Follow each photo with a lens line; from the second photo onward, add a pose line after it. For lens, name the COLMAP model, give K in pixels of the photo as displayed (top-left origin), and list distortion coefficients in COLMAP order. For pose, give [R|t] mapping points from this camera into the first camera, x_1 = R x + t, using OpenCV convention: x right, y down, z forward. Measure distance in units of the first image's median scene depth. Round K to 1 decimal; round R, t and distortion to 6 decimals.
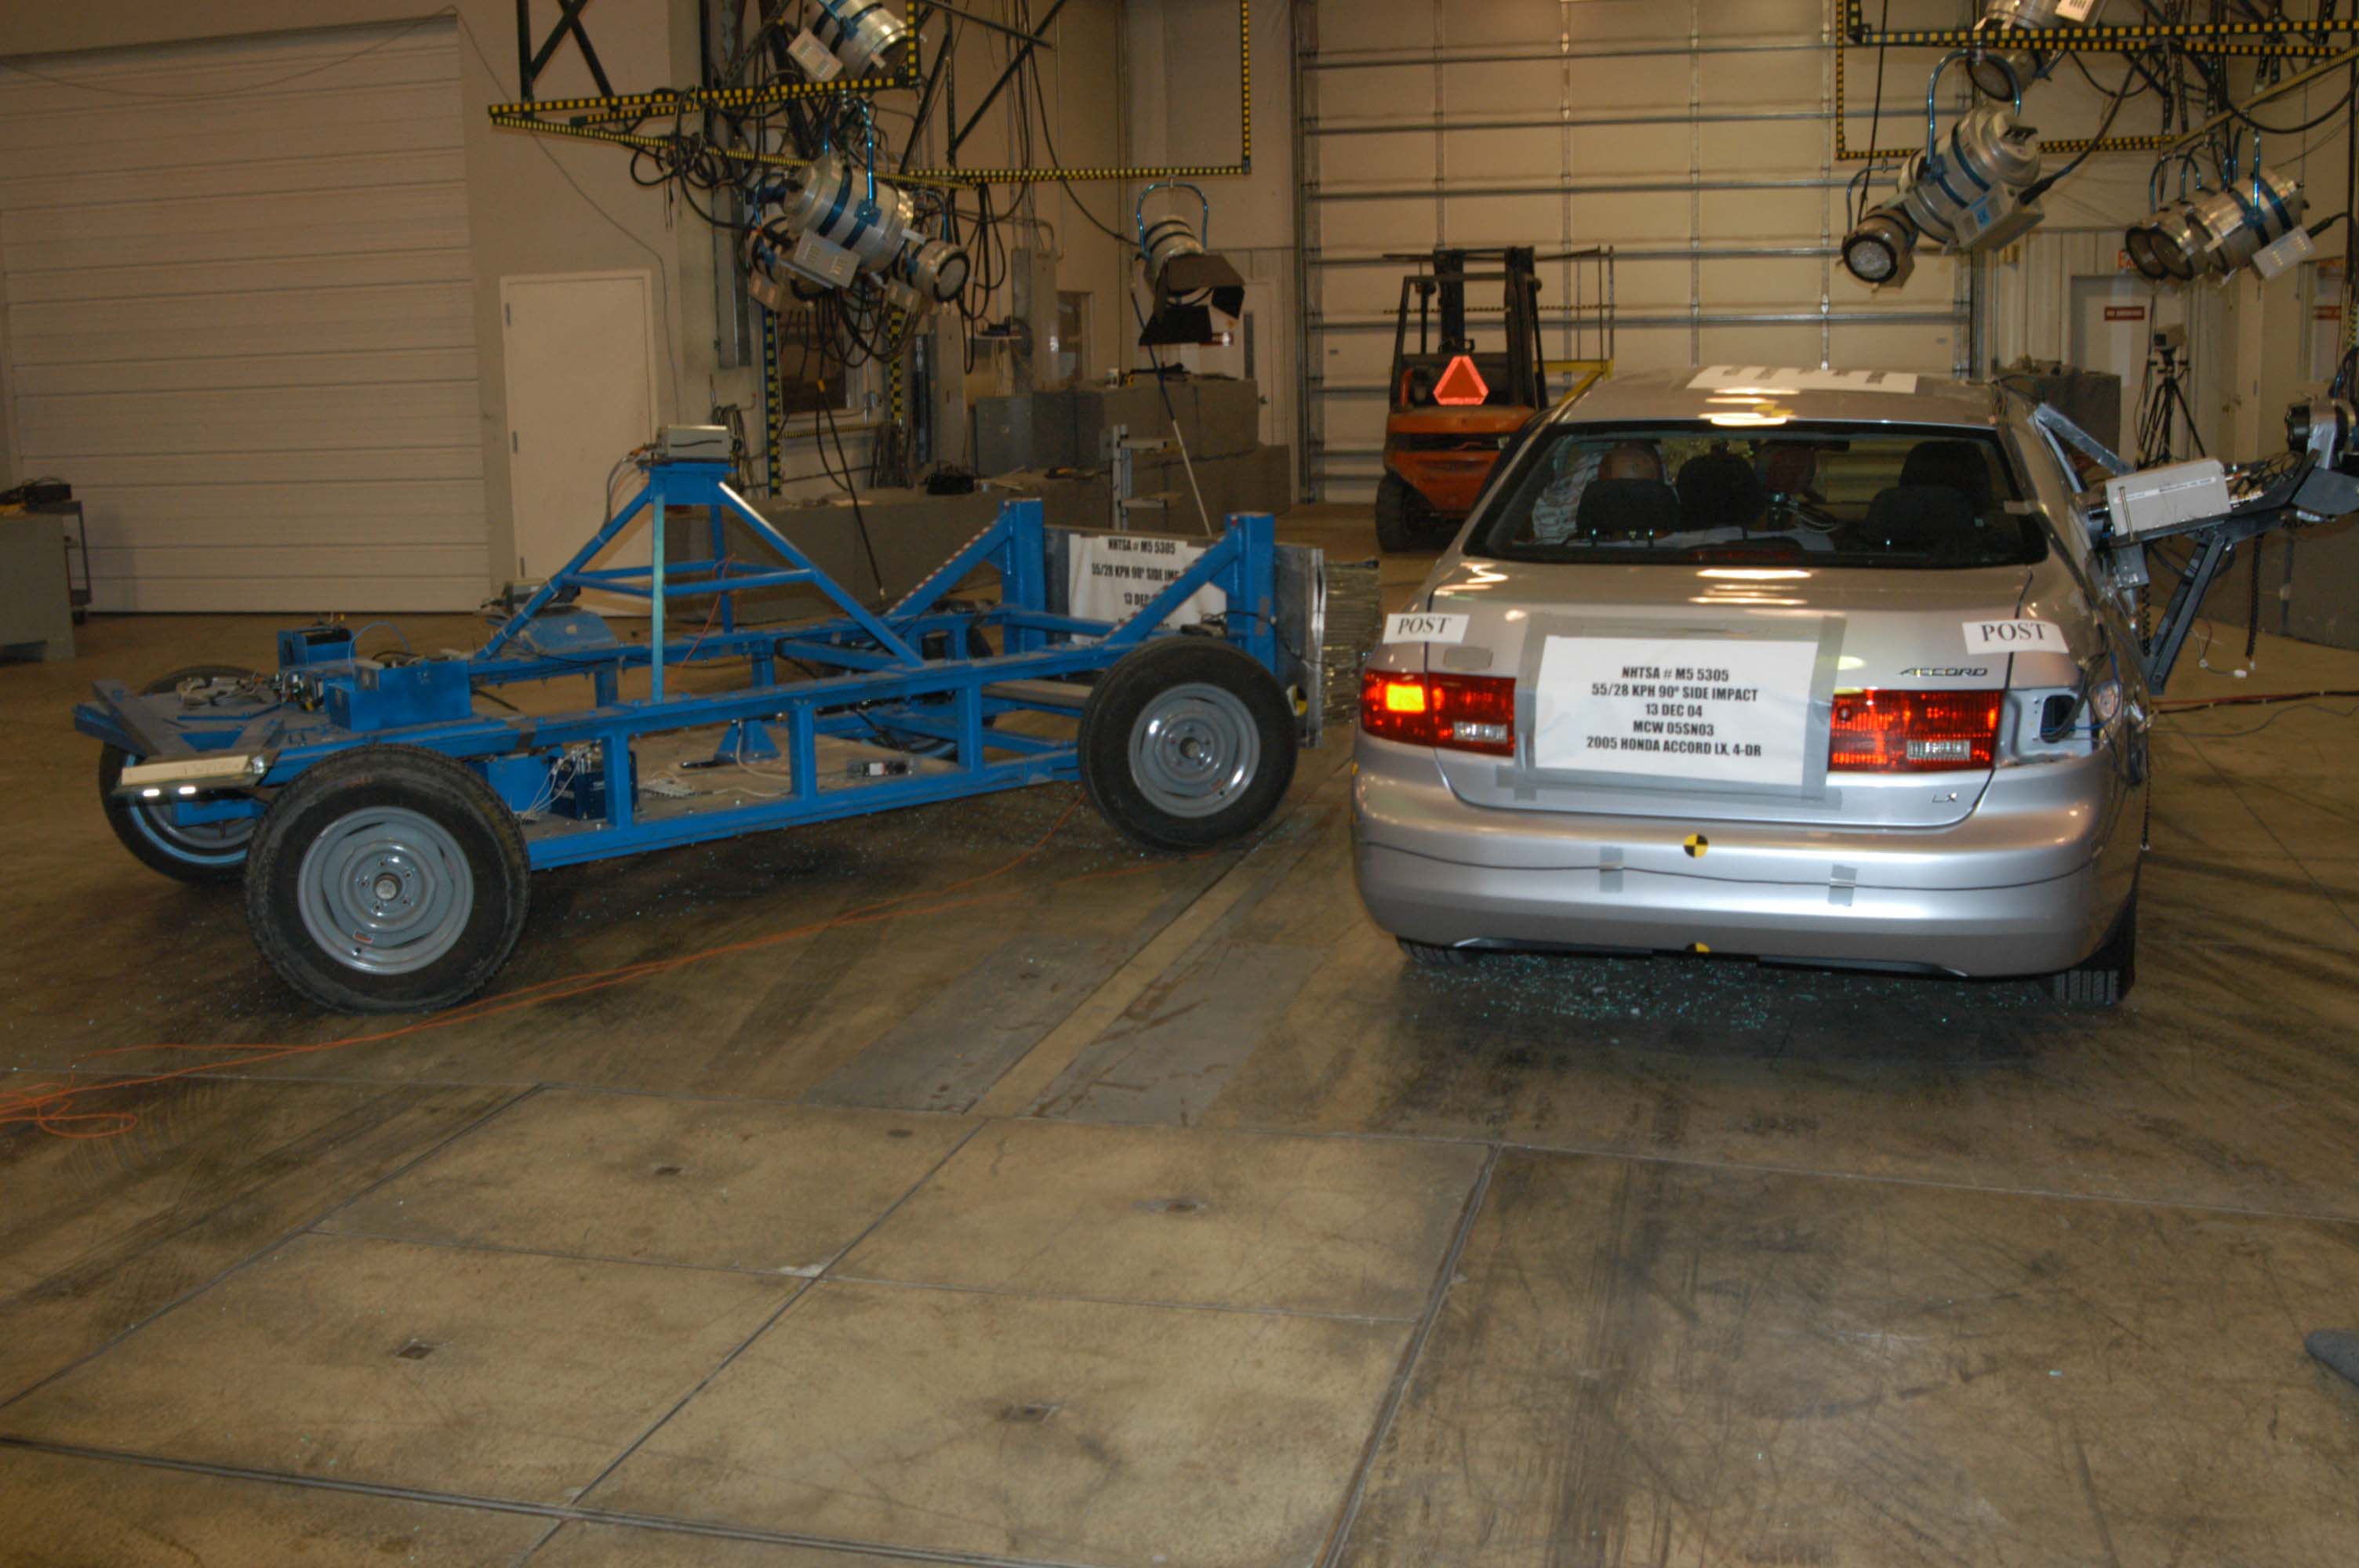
lens RADIAL K [[2458.3, 0, 1171.4], [0, 2458.3, 802.5], [0, 0, 1]] dist [-0.114614, 0.000000]
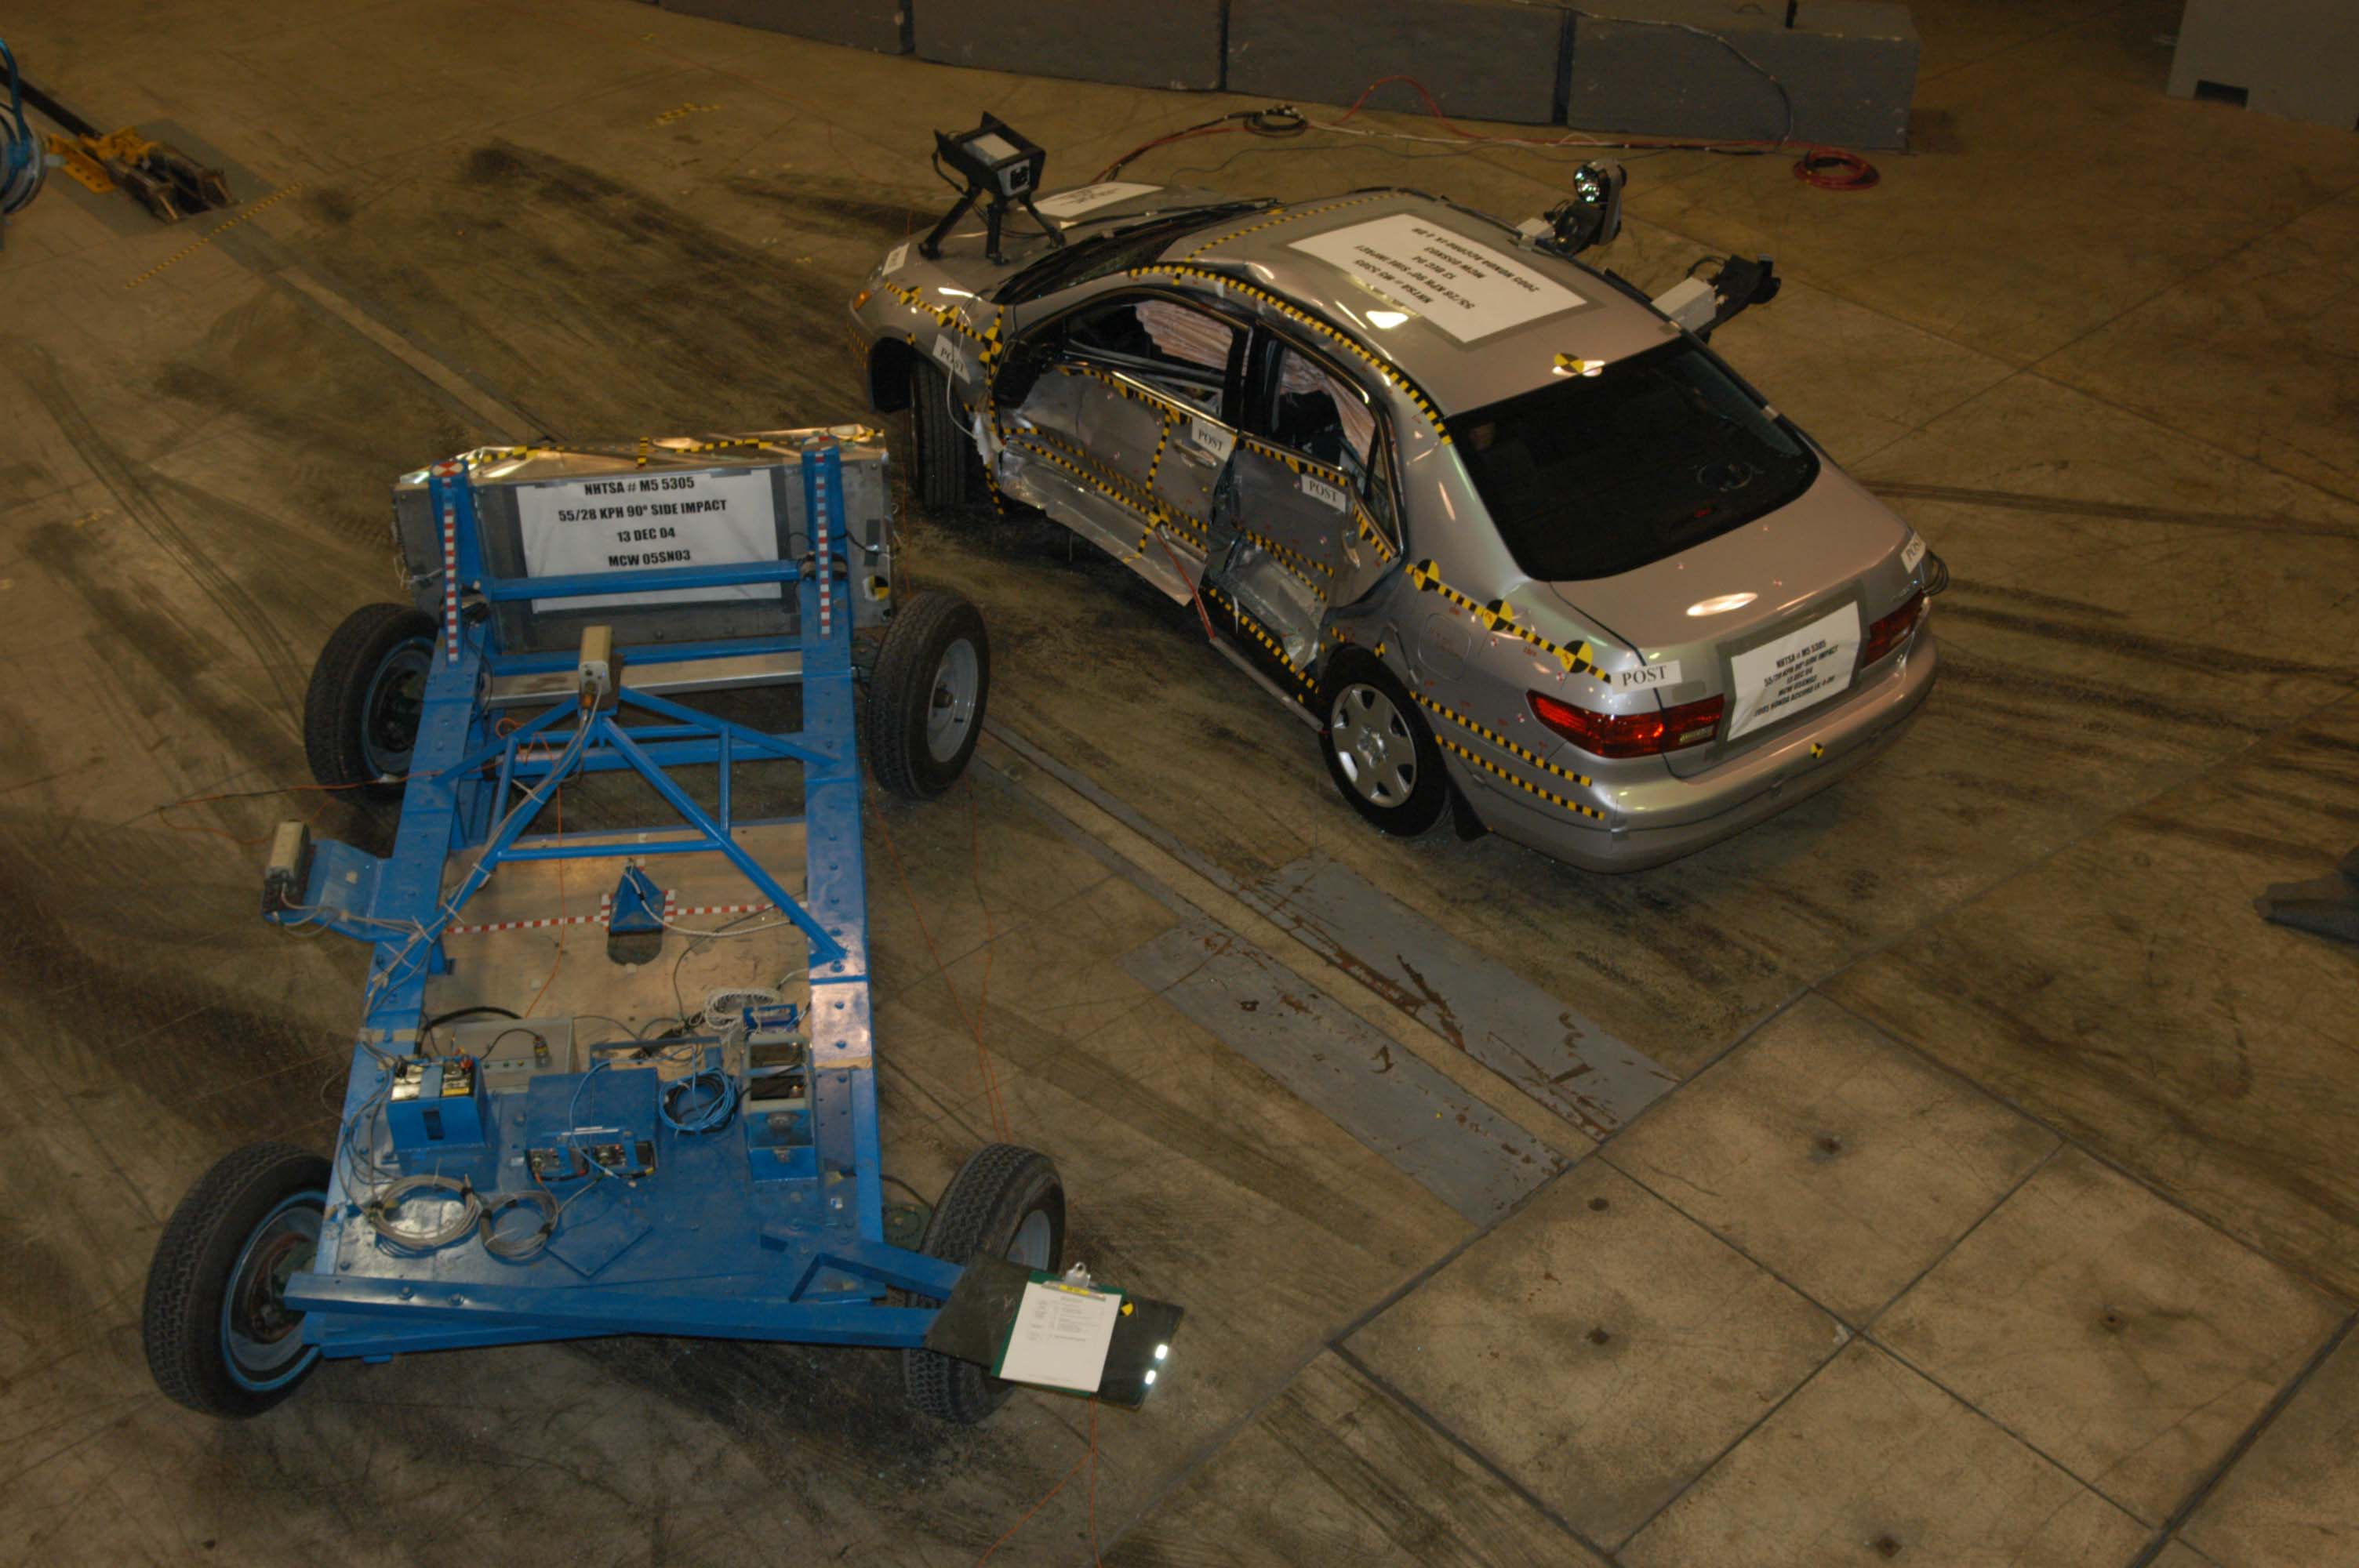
lens RADIAL K [[2458.3, 0, 1192.7], [0, 2458.3, 771.1], [0, 0, 1]] dist [-0.114614, 0.000000]
pose [[0.538469, -0.469275, 0.699880, -1.058357], [0.136494, 0.868181, 0.477108, -0.744419], [-0.831517, -0.161378, 0.531542, 0.503769]]
